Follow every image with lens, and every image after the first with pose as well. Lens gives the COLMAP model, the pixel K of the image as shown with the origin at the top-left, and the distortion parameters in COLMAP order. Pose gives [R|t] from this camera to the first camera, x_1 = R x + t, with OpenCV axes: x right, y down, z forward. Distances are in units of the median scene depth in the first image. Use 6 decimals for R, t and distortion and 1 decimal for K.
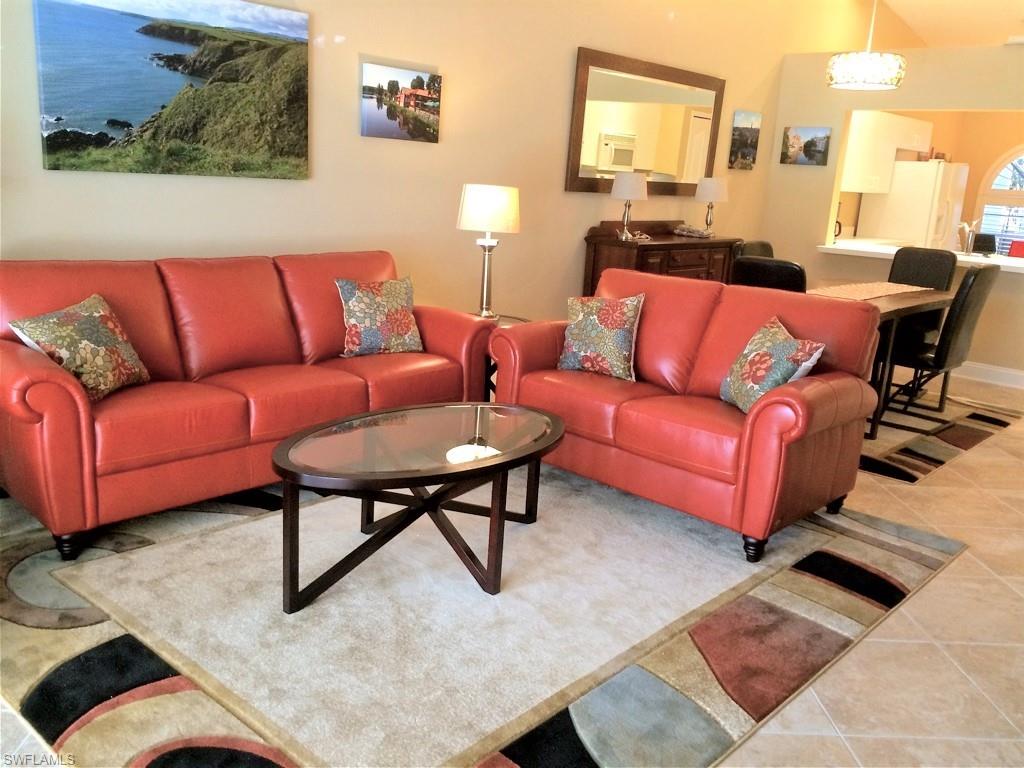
lens RADIAL K [[897.8, 0, 516.9], [0, 897.8, 386.9], [0, 0, 1]] dist [-0.047944, 0.002341]
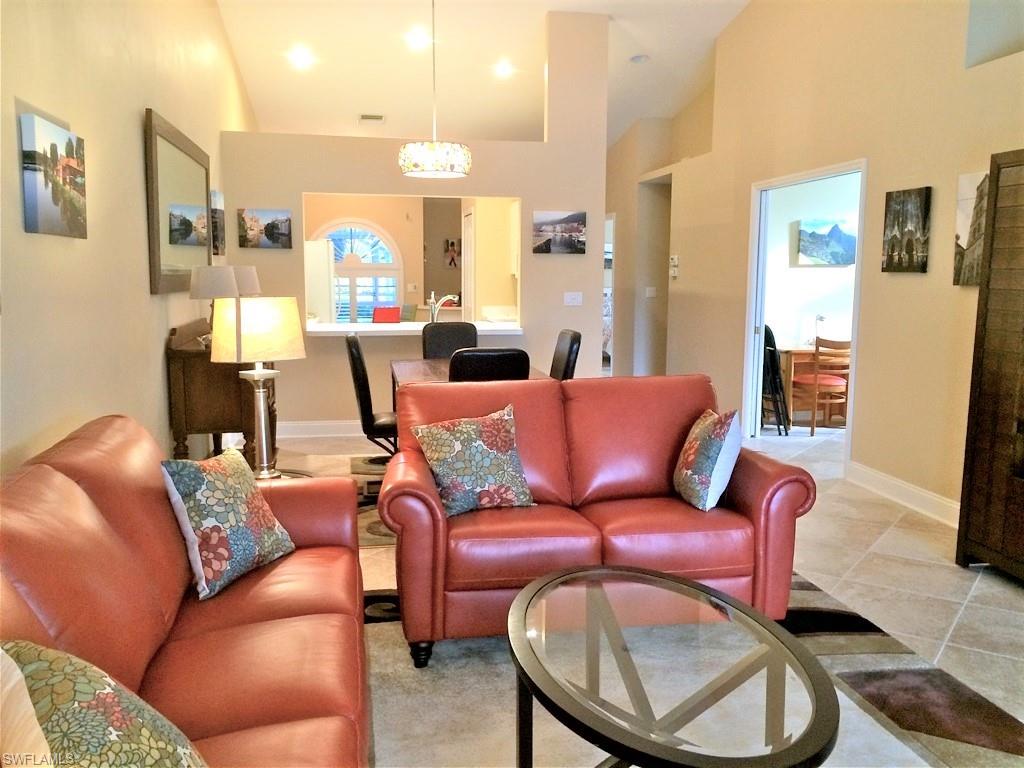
lens RADIAL K [[897.8, 0, 510.8], [0, 897.8, 390.2], [0, 0, 1]] dist [-0.047944, 0.002341]
pose [[0.603088, -0.144047, 0.784561, -0.453234], [0.200031, 0.979443, 0.026064, -0.117529], [-0.772187, 0.141217, 0.619504, 0.367205]]
